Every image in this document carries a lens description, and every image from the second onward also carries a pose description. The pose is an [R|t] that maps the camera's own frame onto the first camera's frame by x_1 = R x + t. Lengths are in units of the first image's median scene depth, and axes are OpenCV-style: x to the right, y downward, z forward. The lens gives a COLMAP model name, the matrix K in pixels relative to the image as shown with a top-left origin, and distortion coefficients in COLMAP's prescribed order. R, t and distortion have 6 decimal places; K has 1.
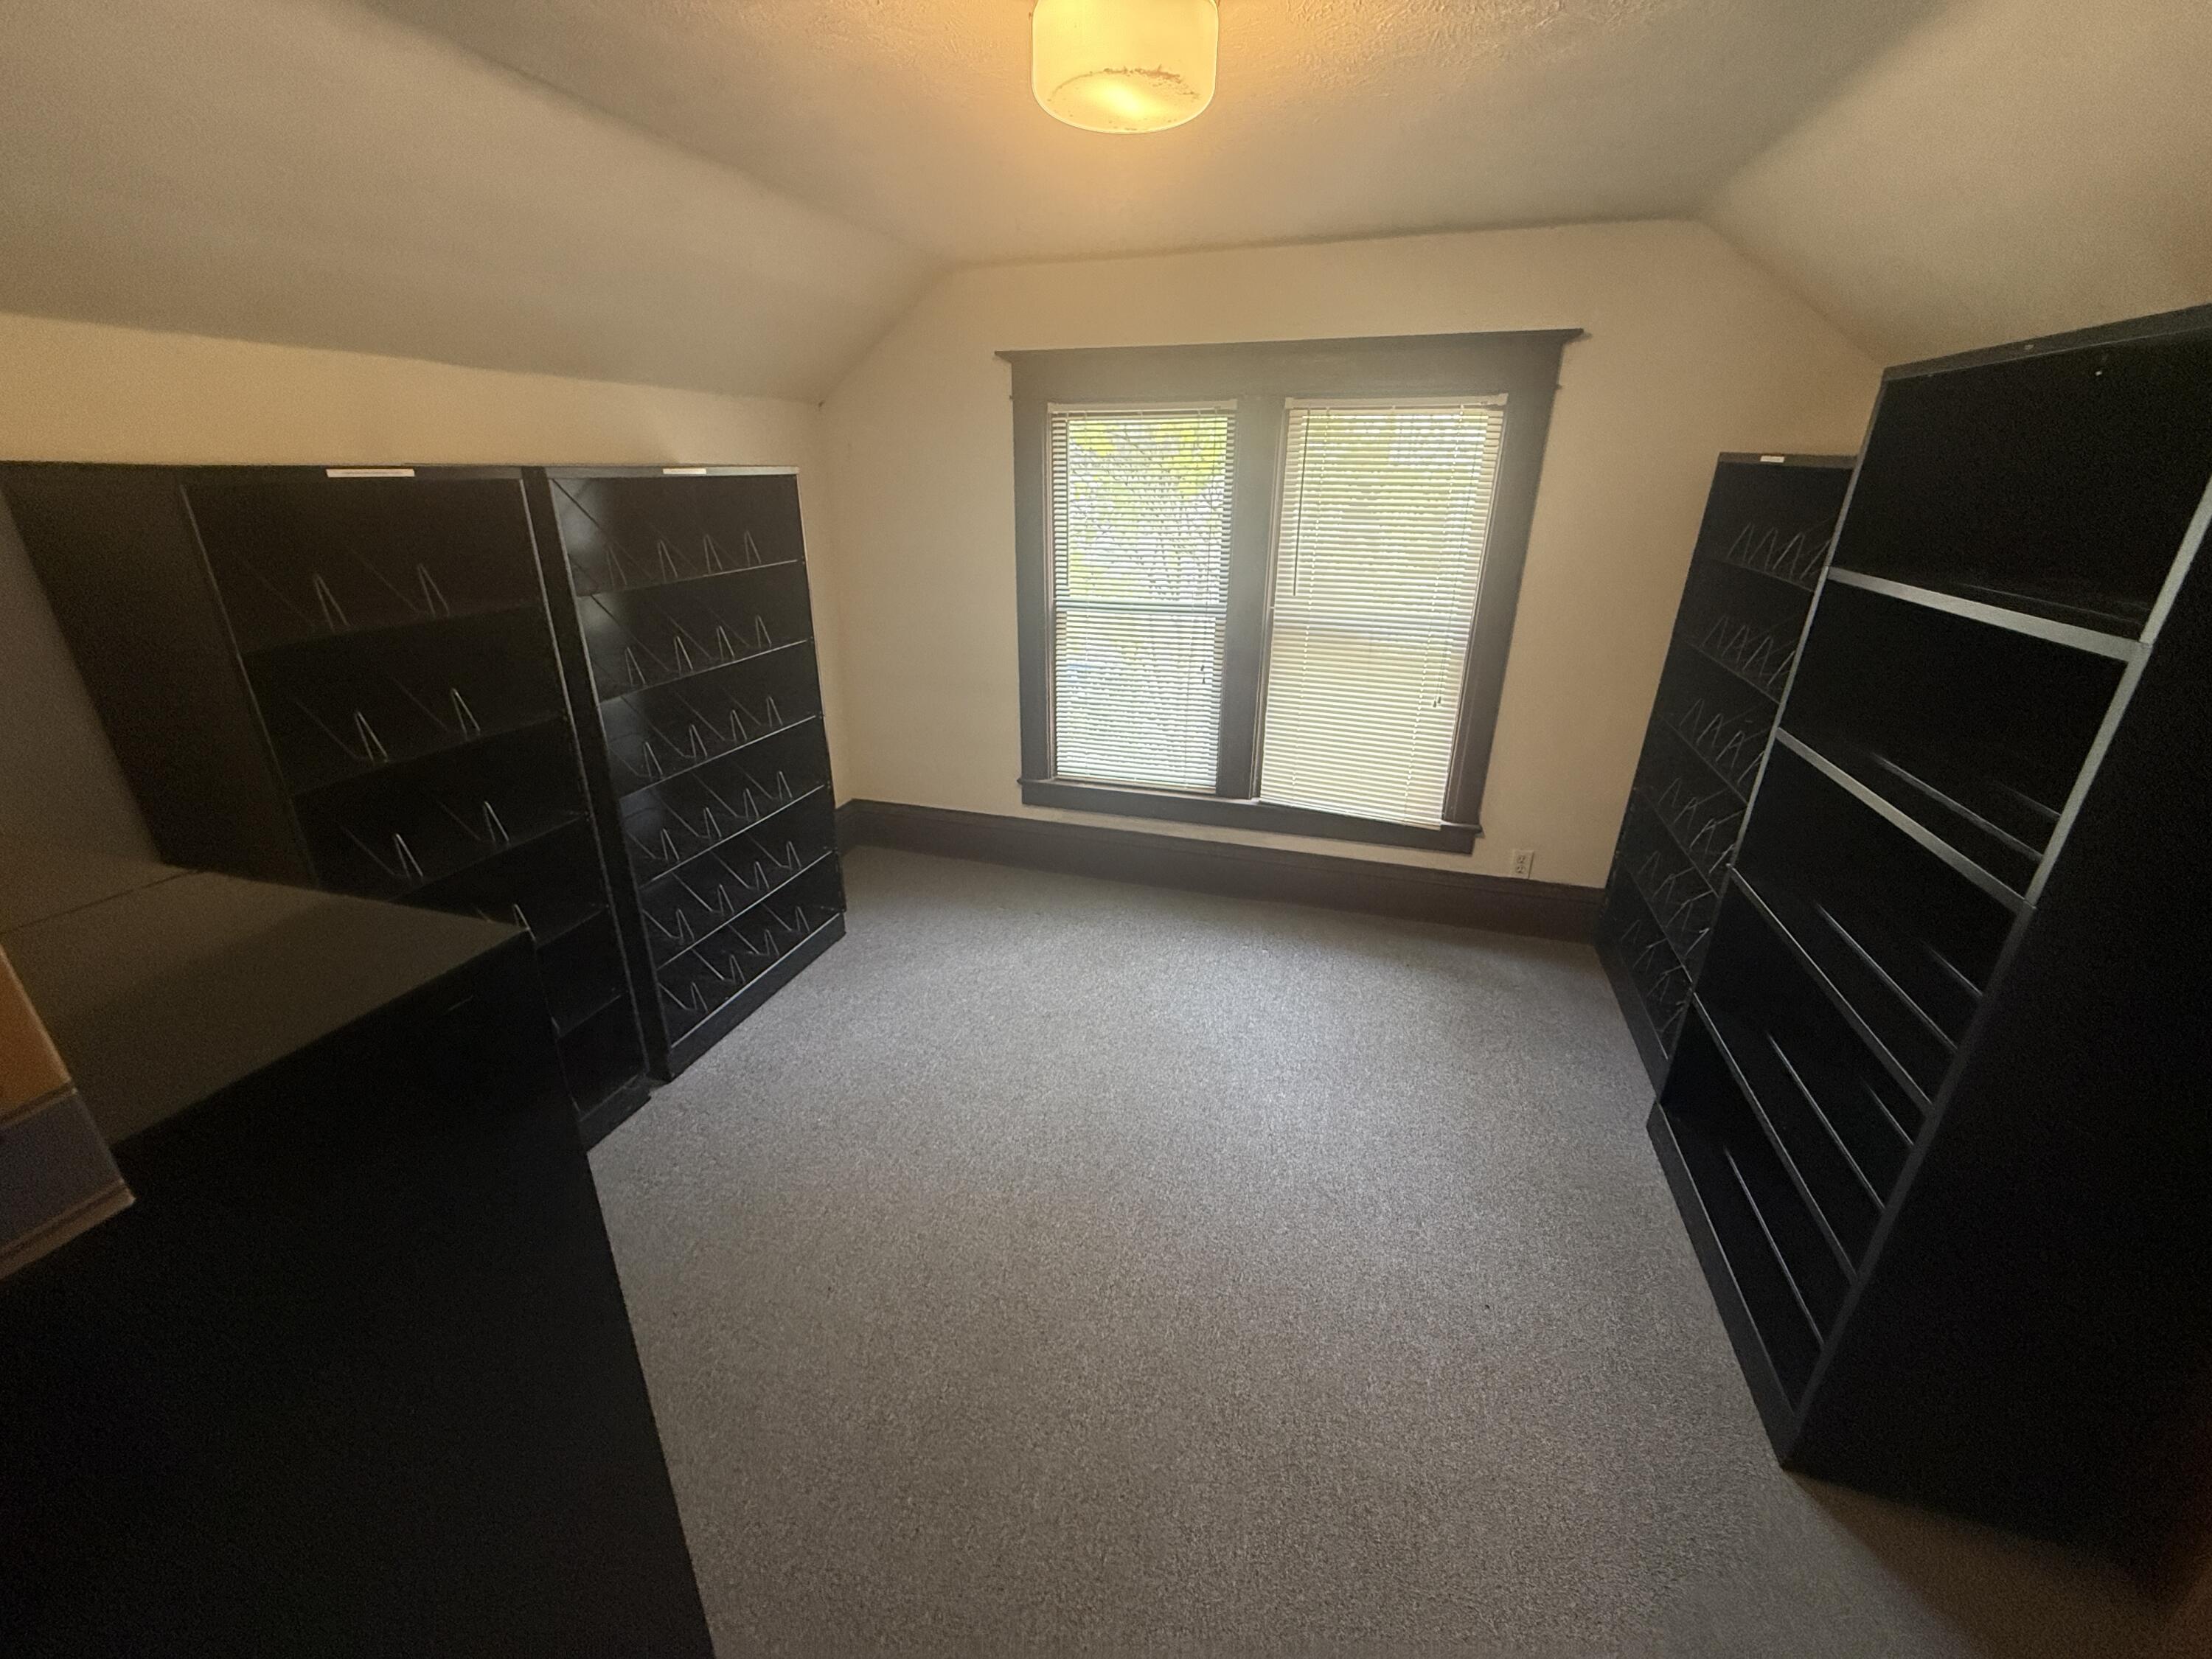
lens RADIAL K [[881.8, 0, 1106.0], [0, 881.8, 829.5], [0, 0, 1]] dist [0.002115, 0.000132]
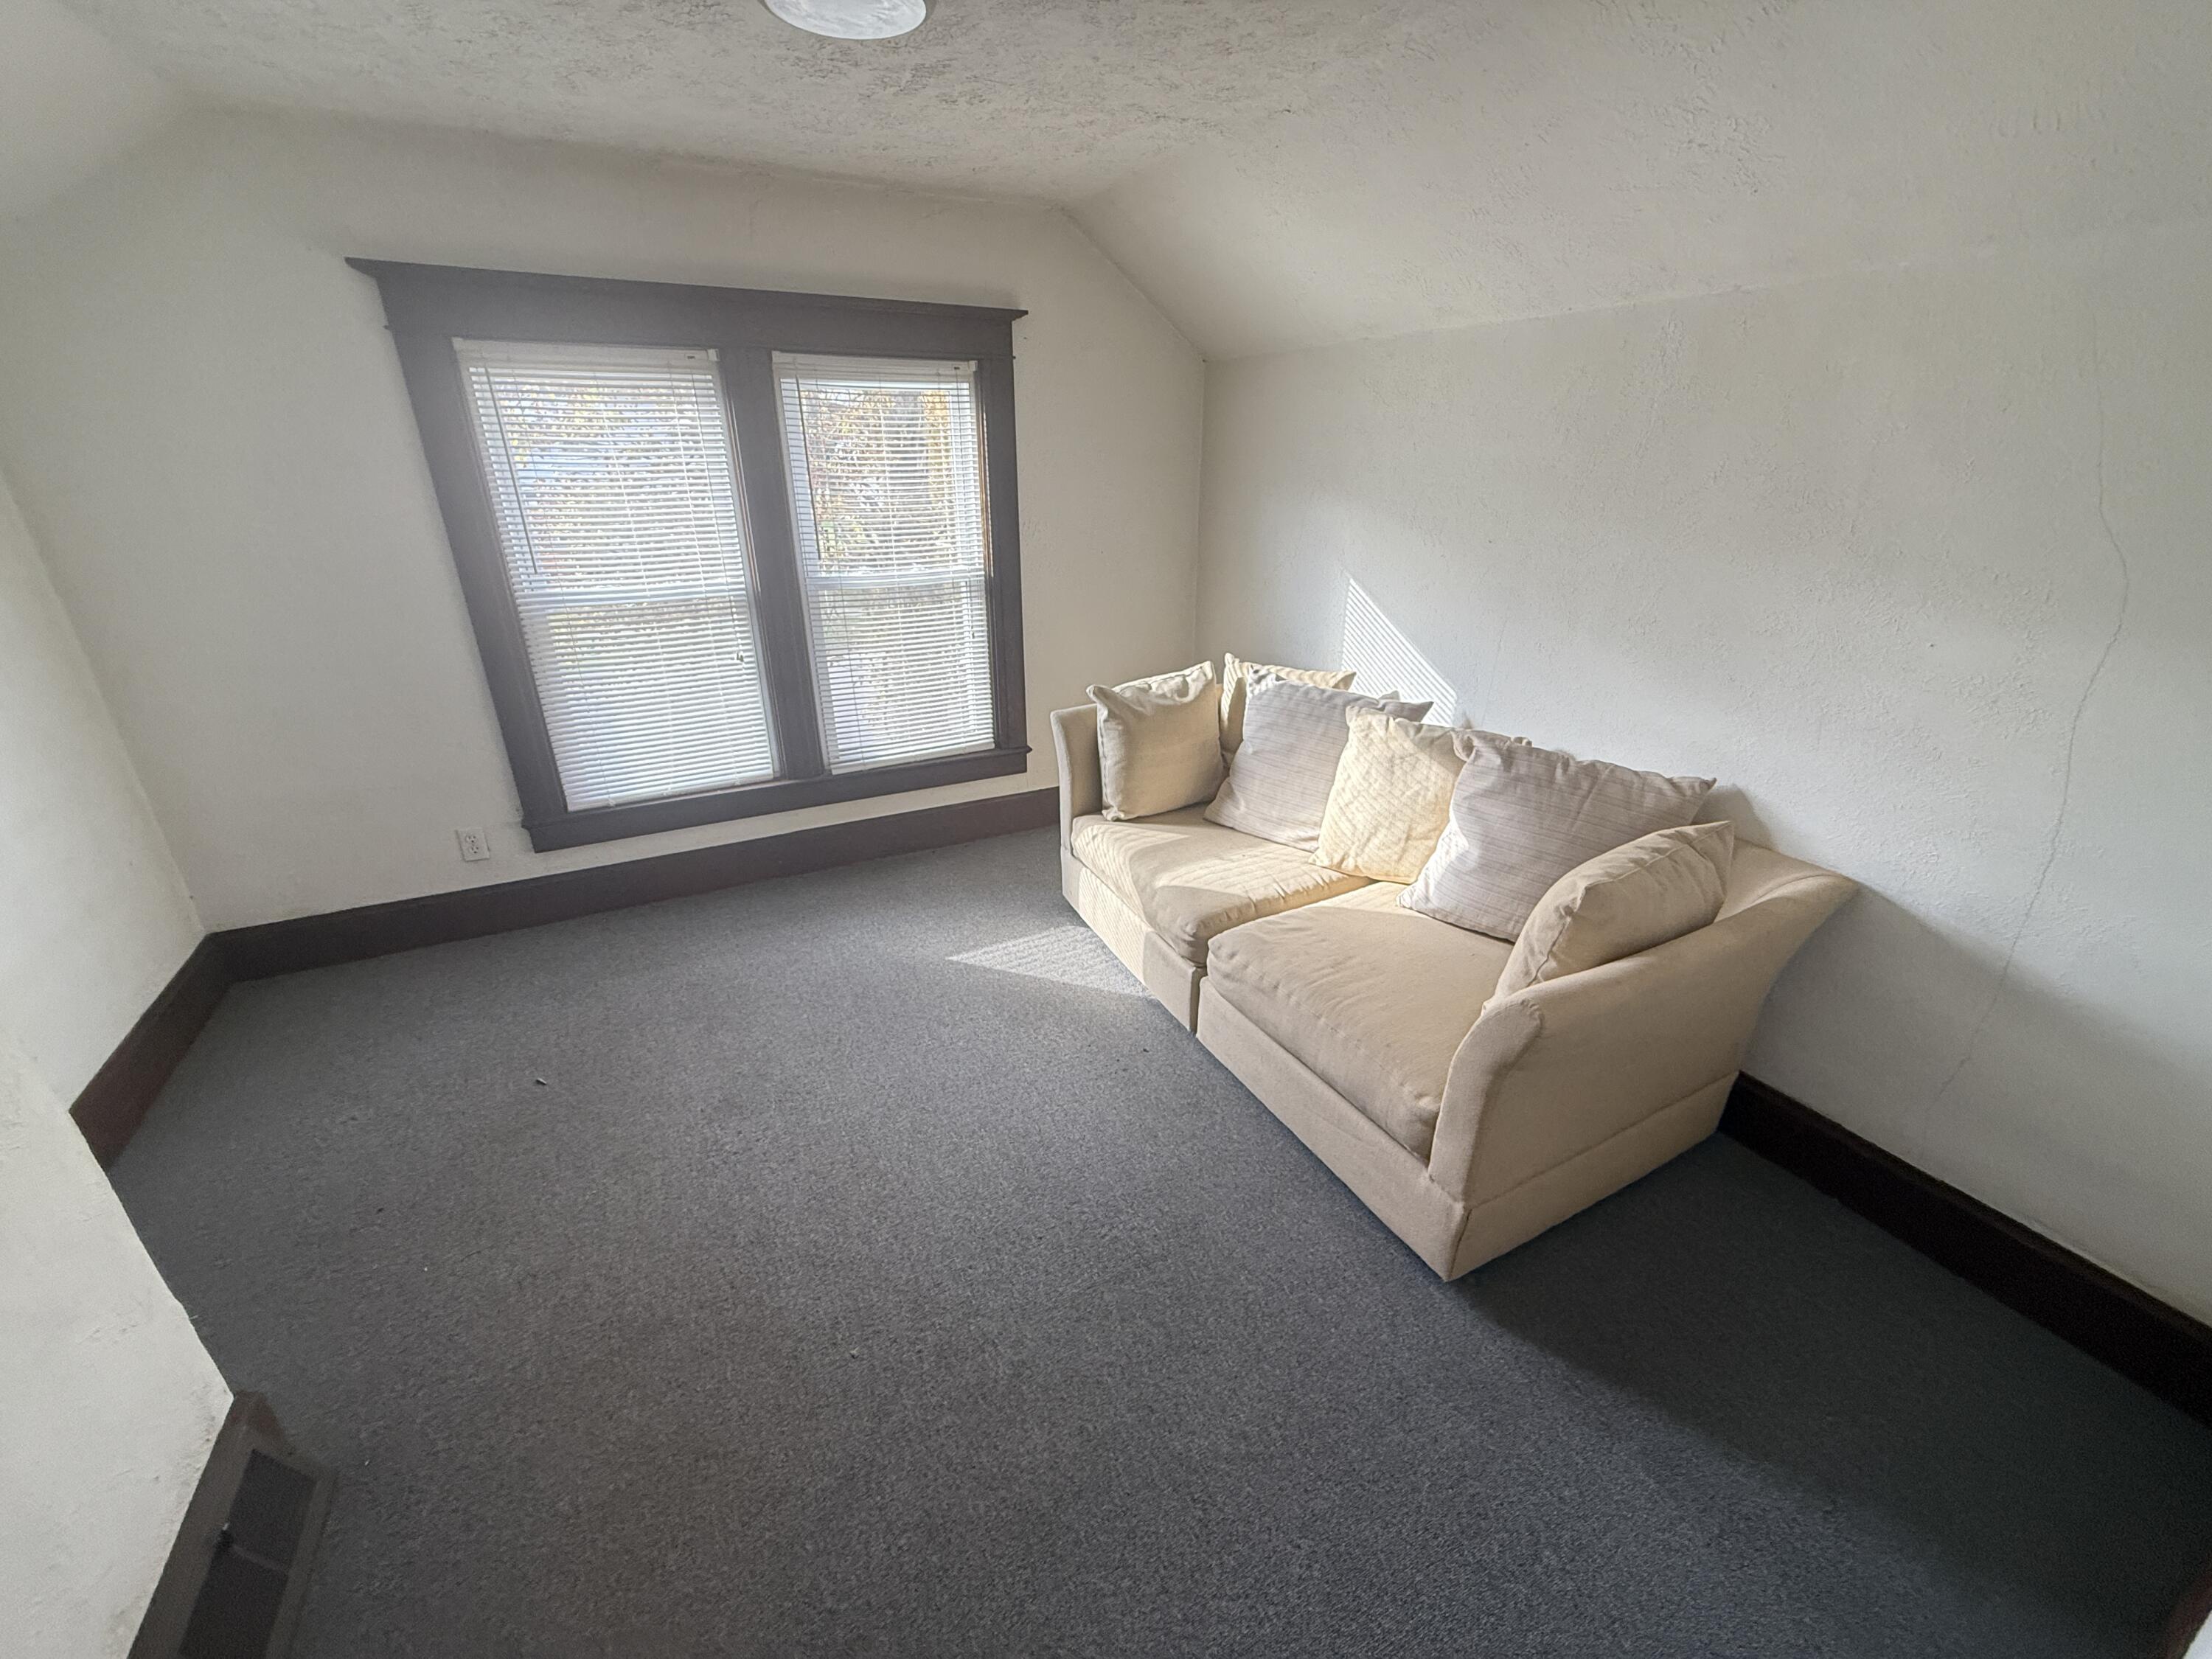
lens RADIAL K [[881.8, 0, 1106.0], [0, 881.8, 829.5], [0, 0, 1]] dist [0.002115, 0.000132]
pose [[0.718614, -0.284127, 0.634717, -0.270296], [0.258634, 0.956449, 0.135328, -0.026762], [-0.645525, 0.066911, 0.760802, 0.063898]]
